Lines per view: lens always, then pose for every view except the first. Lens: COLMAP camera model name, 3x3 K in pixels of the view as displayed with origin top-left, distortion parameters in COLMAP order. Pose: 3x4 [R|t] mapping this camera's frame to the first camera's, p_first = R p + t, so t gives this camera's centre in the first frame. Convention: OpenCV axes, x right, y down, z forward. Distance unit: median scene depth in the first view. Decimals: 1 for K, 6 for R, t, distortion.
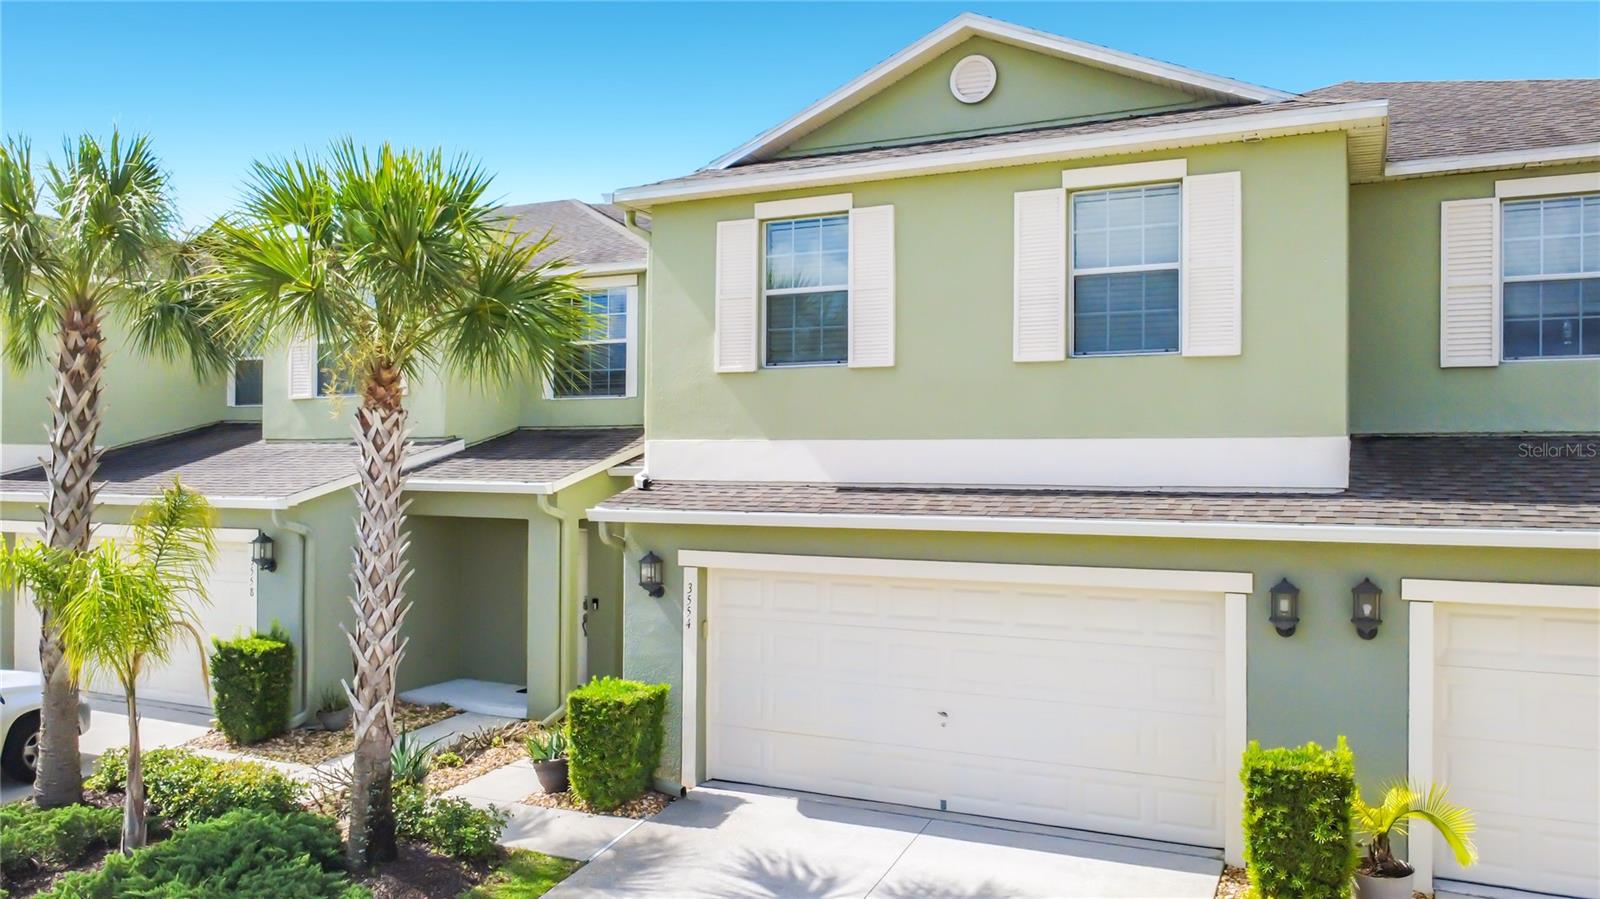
lens RADIAL K [[1221.8, 0, 800.0], [0, 1221.8, 449.5], [0, 0, 1]] dist [0.000428, 0.000249]
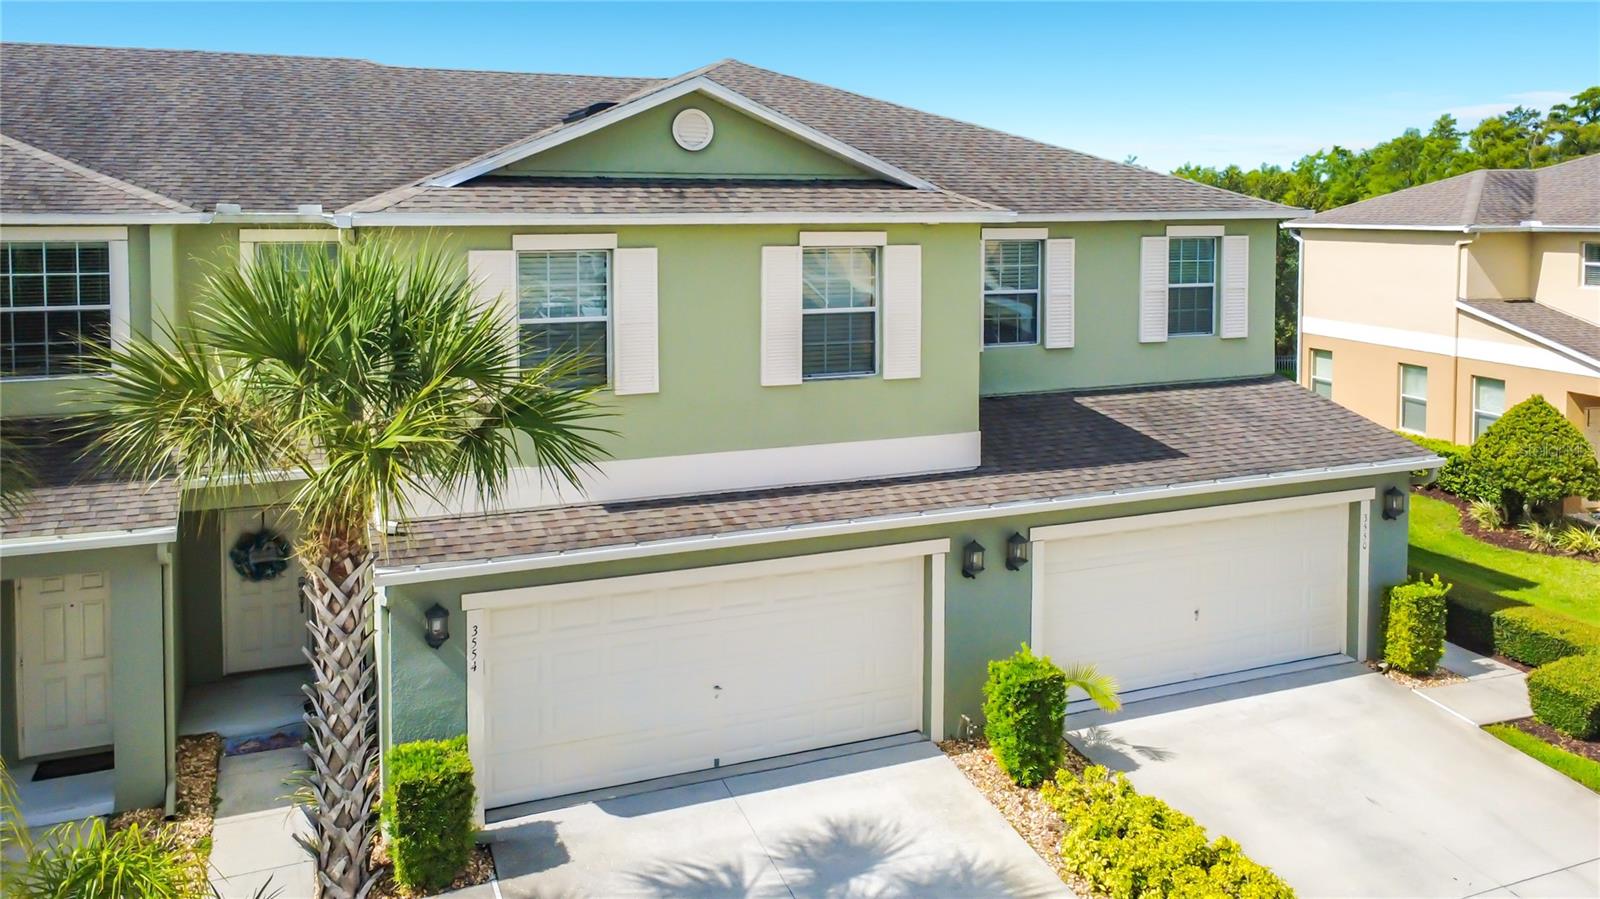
lens RADIAL K [[1199.5, 0, 871.9], [0, 1199.5, 270.1], [0, 0, 1]] dist [0.005460, -0.000942]
pose [[0.651346, -0.031563, 0.758124, -0.656637], [-0.008635, 0.998761, 0.049001, -0.246833], [-0.758731, -0.038463, 0.650267, 0.145879]]
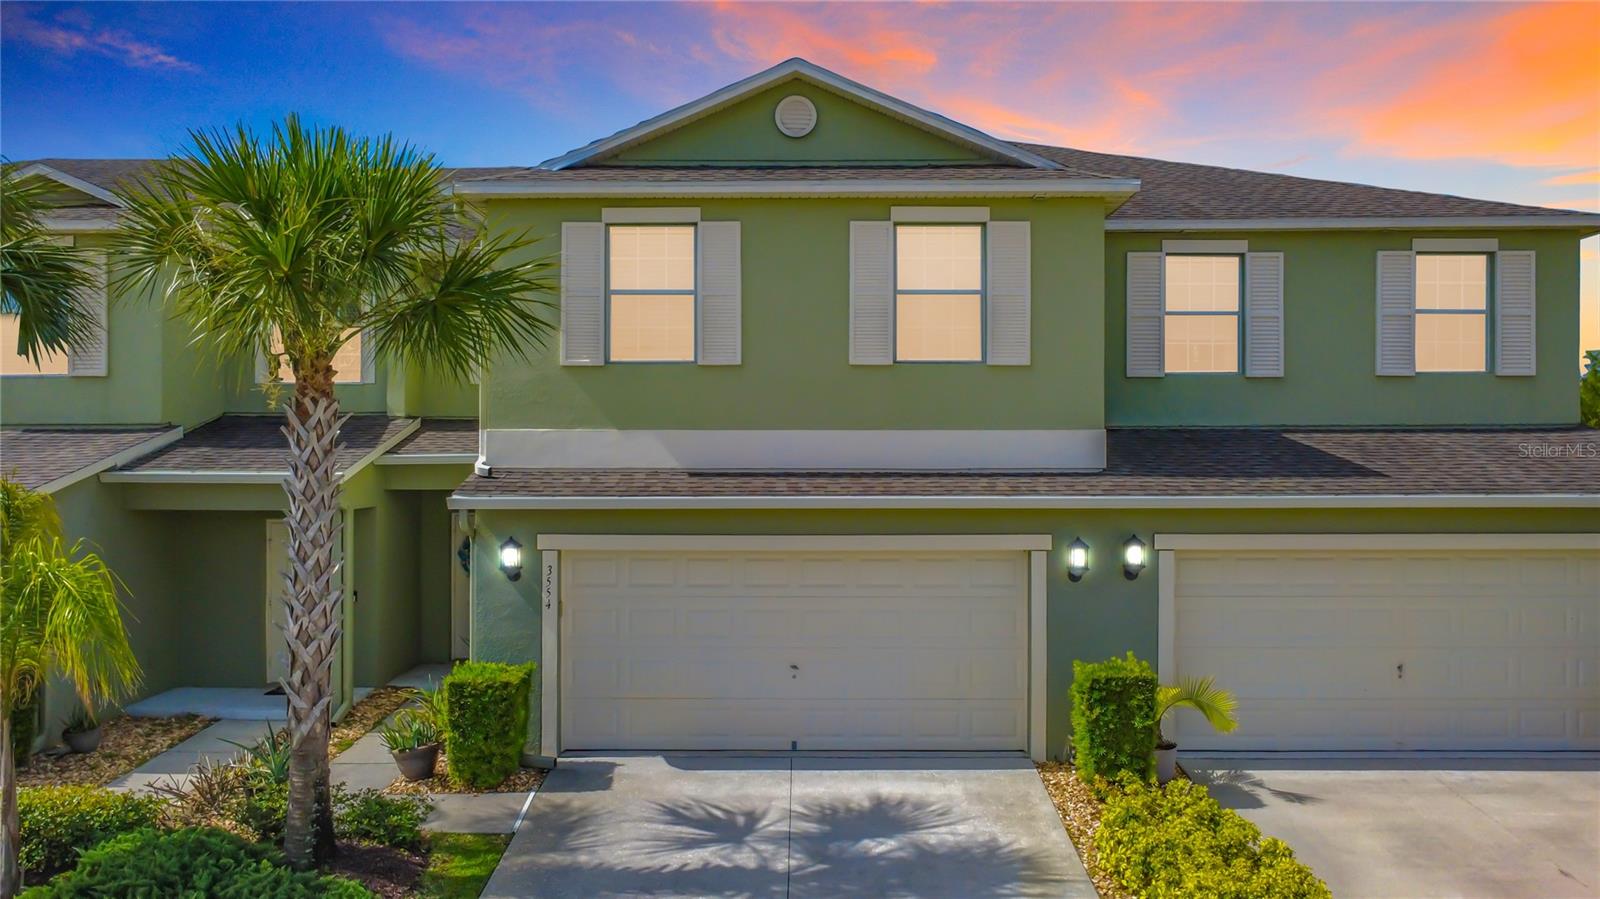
lens RADIAL K [[1204.9, 0, 849.0], [0, 1204.9, 447.8], [0, 0, 1]] dist [0.000373, 0.000286]
pose [[0.896292, -0.003679, 0.443449, -0.343492], [-0.001457, 0.999936, 0.011241, -0.004408], [-0.443462, -0.010721, 0.896229, -0.044972]]
